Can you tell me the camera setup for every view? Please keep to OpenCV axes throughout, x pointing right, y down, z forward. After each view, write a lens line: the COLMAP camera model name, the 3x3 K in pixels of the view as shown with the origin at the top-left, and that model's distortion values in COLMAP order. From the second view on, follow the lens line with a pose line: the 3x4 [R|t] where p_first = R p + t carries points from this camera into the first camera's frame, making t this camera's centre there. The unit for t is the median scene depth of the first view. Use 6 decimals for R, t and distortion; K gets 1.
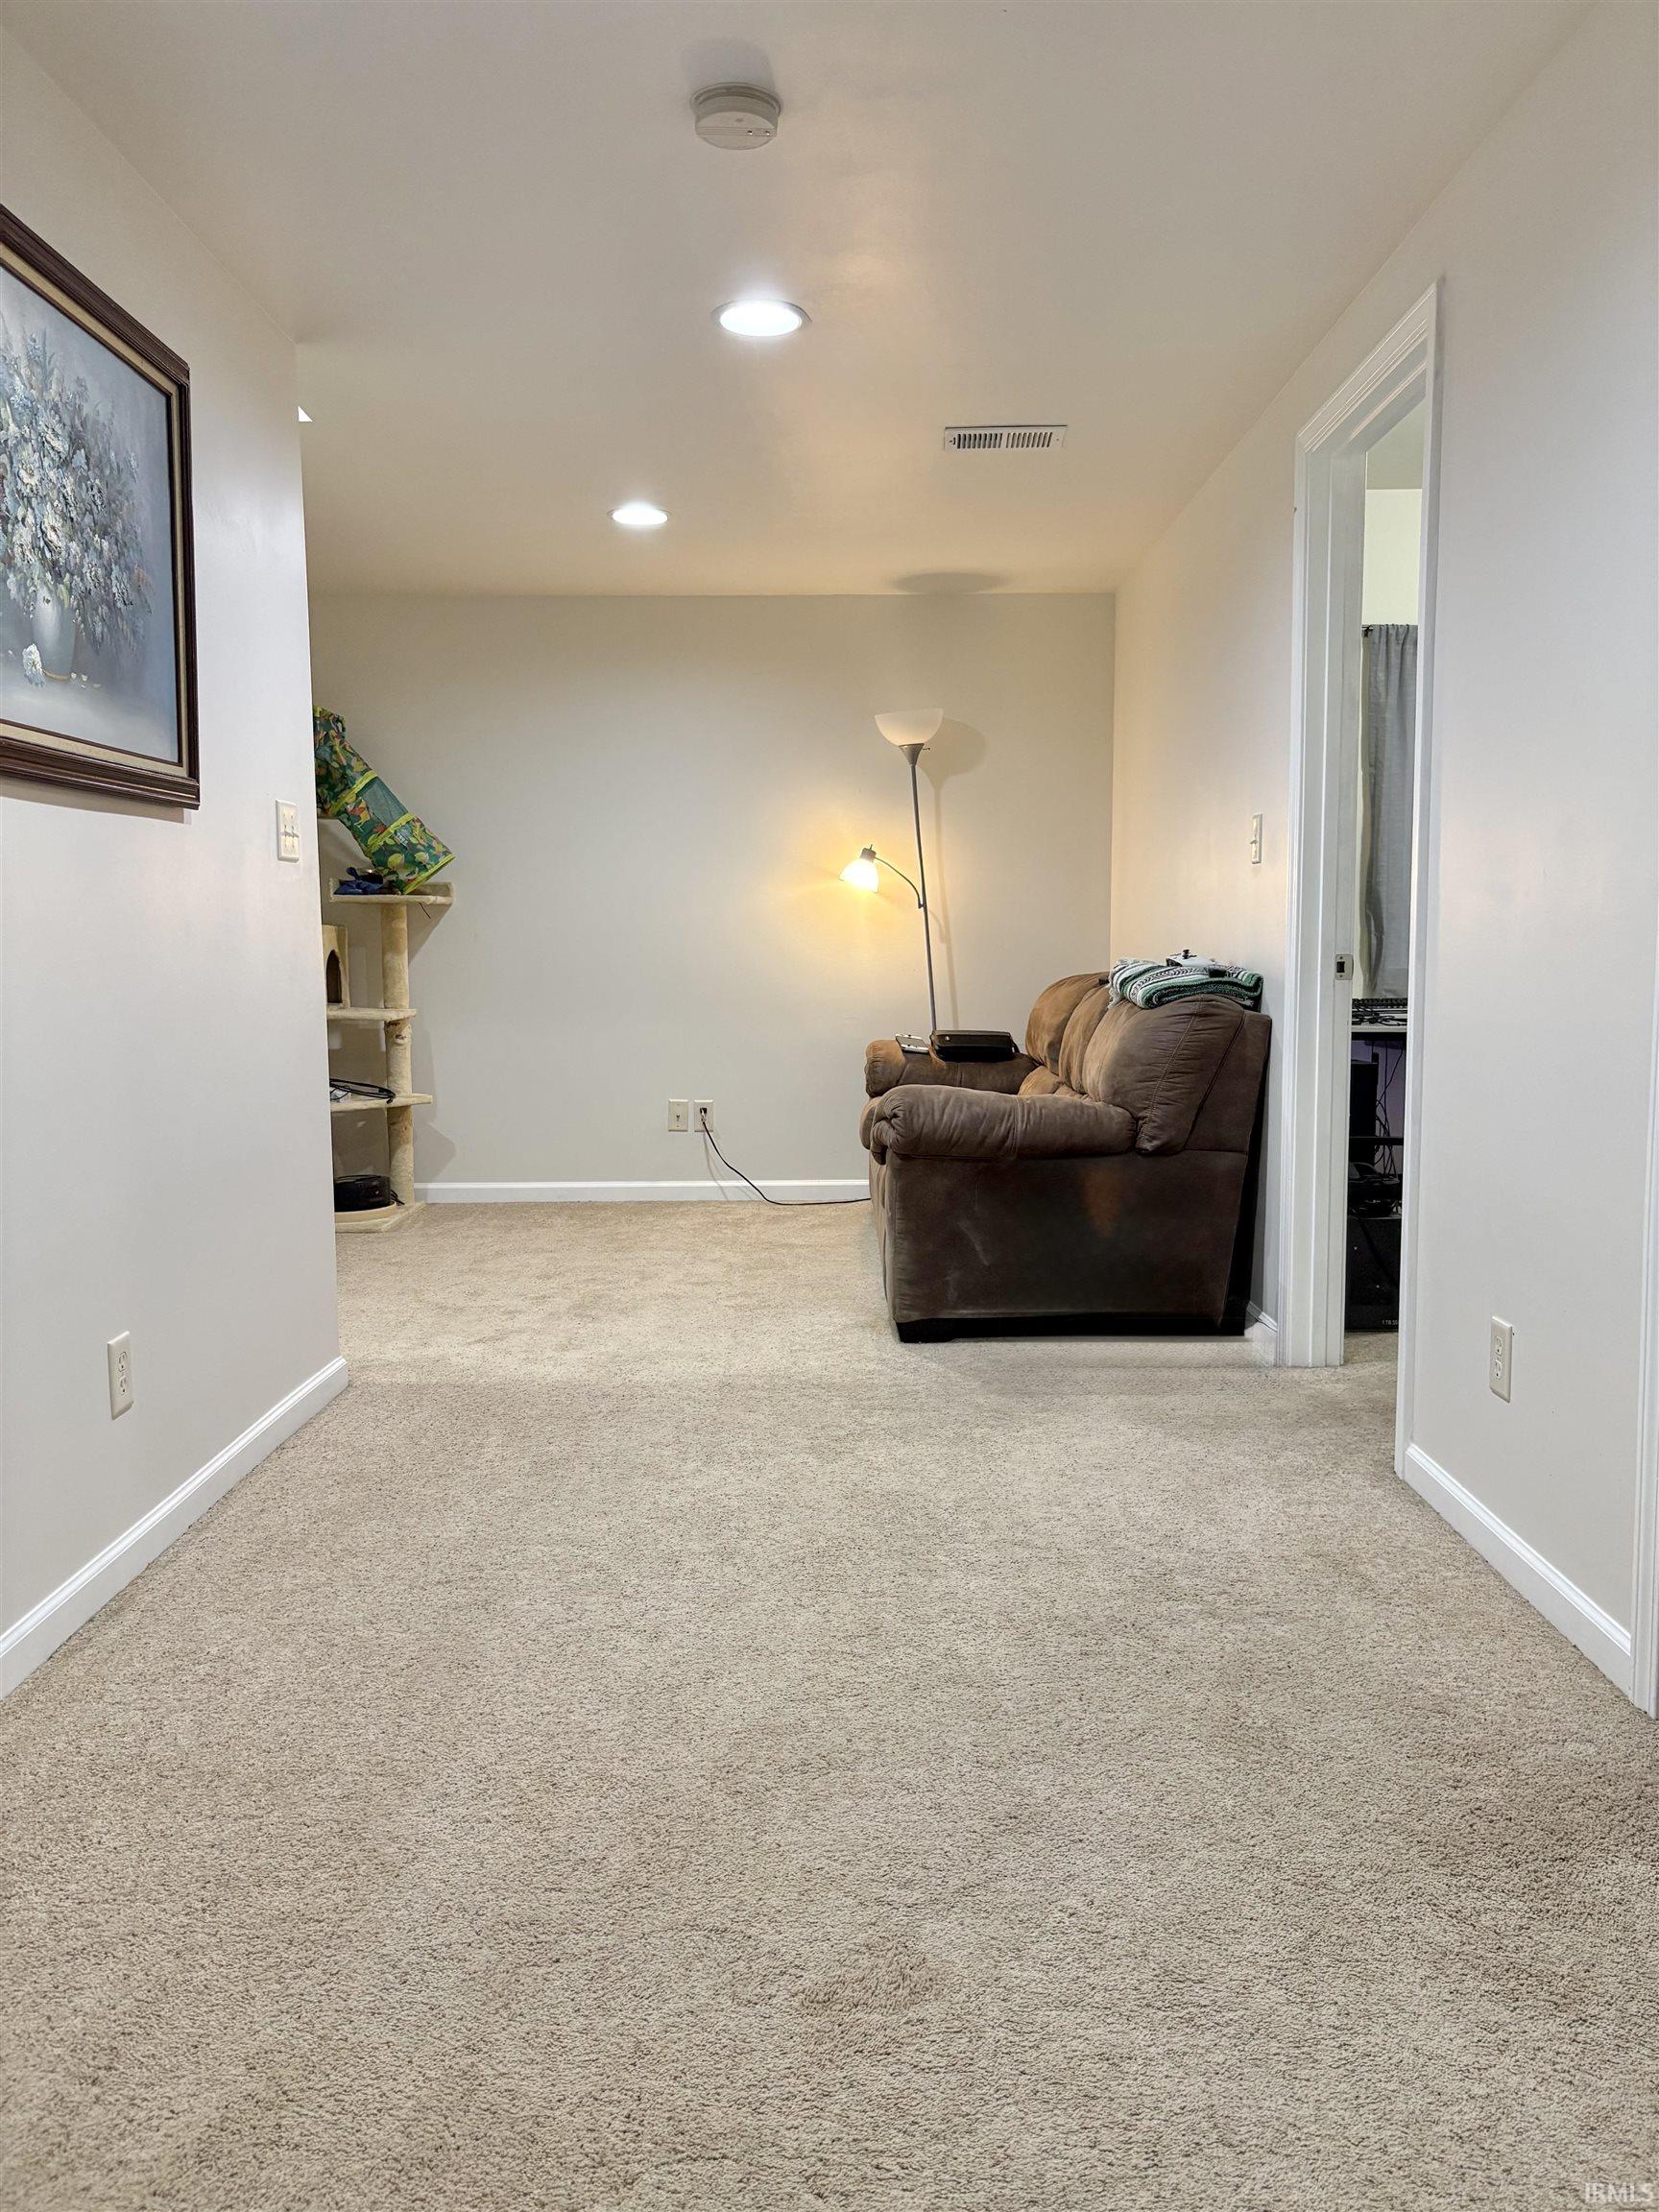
lens RADIAL K [[1673.3, 0, 834.5], [0, 1673.3, 1099.4], [0, 0, 1]] dist [0.043788, -0.057229]
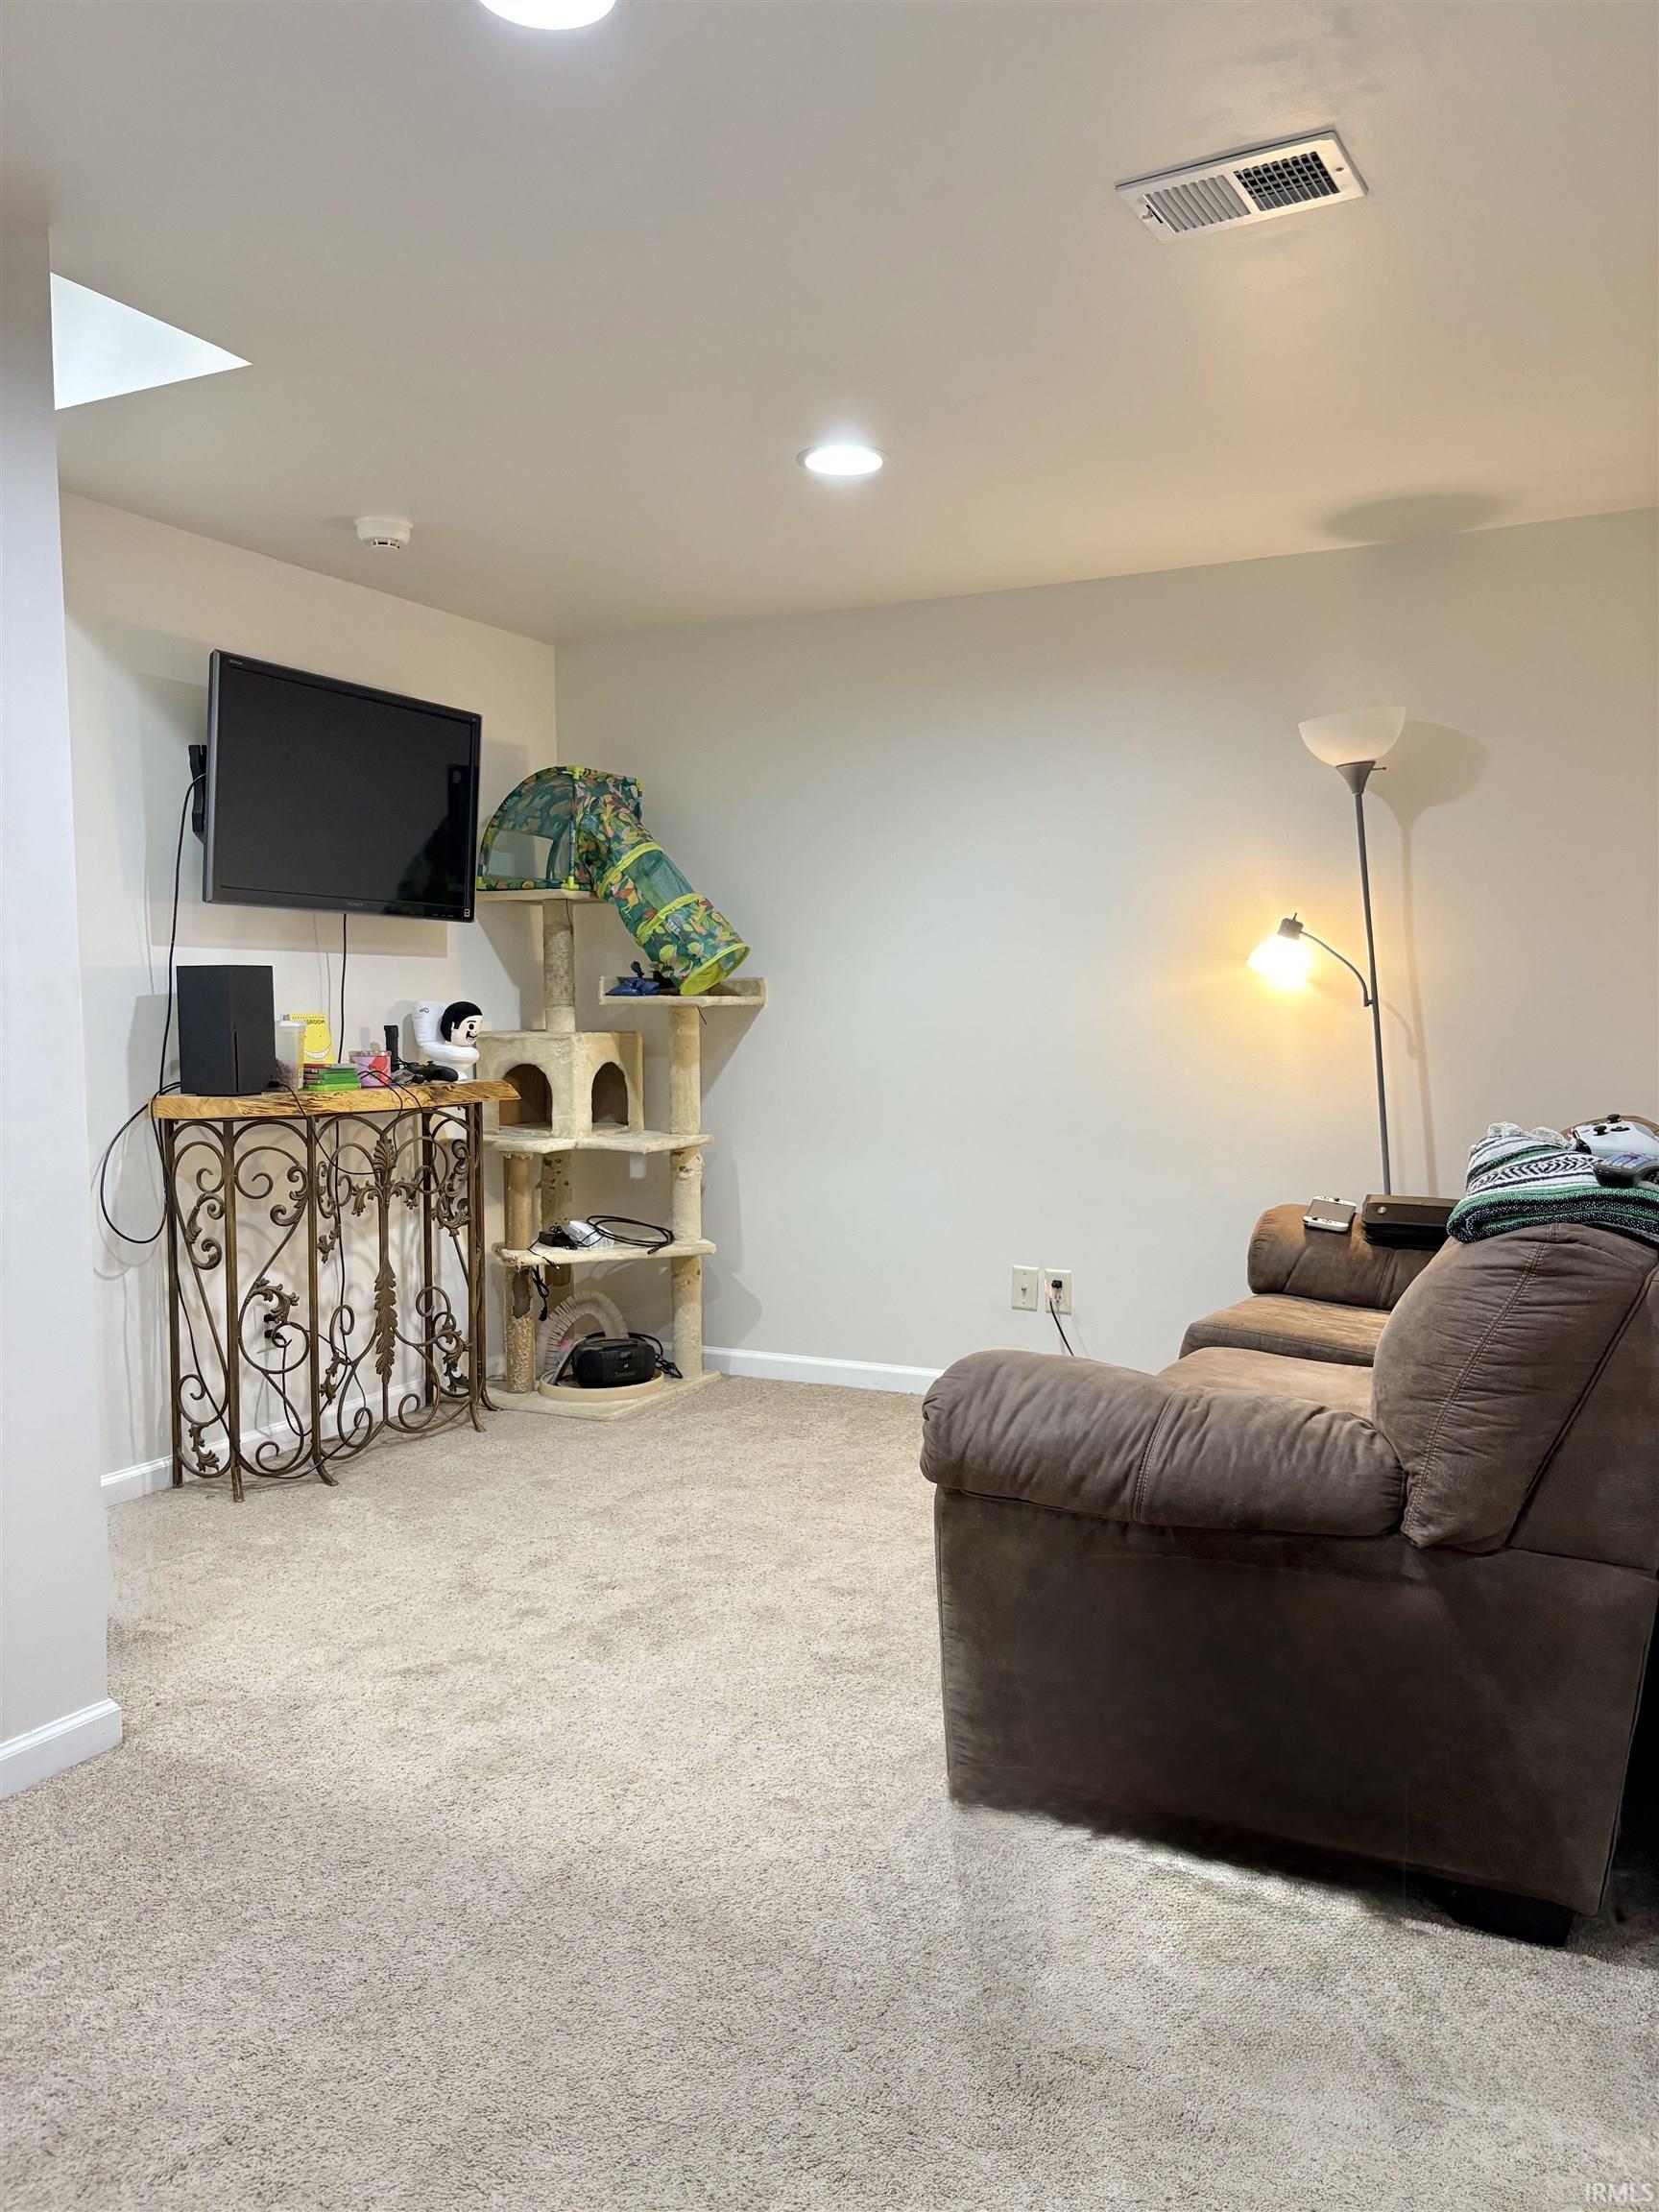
lens RADIAL K [[1673.3, 0, 816.5], [0, 1673.3, 1109.7], [0, 0, 1]] dist [0.043788, -0.057229]
pose [[0.891095, 0.024257, -0.453169, 0.166577], [-0.039380, 0.998937, -0.023965, -0.051002], [0.452105, 0.039201, 0.891103, 0.321579]]
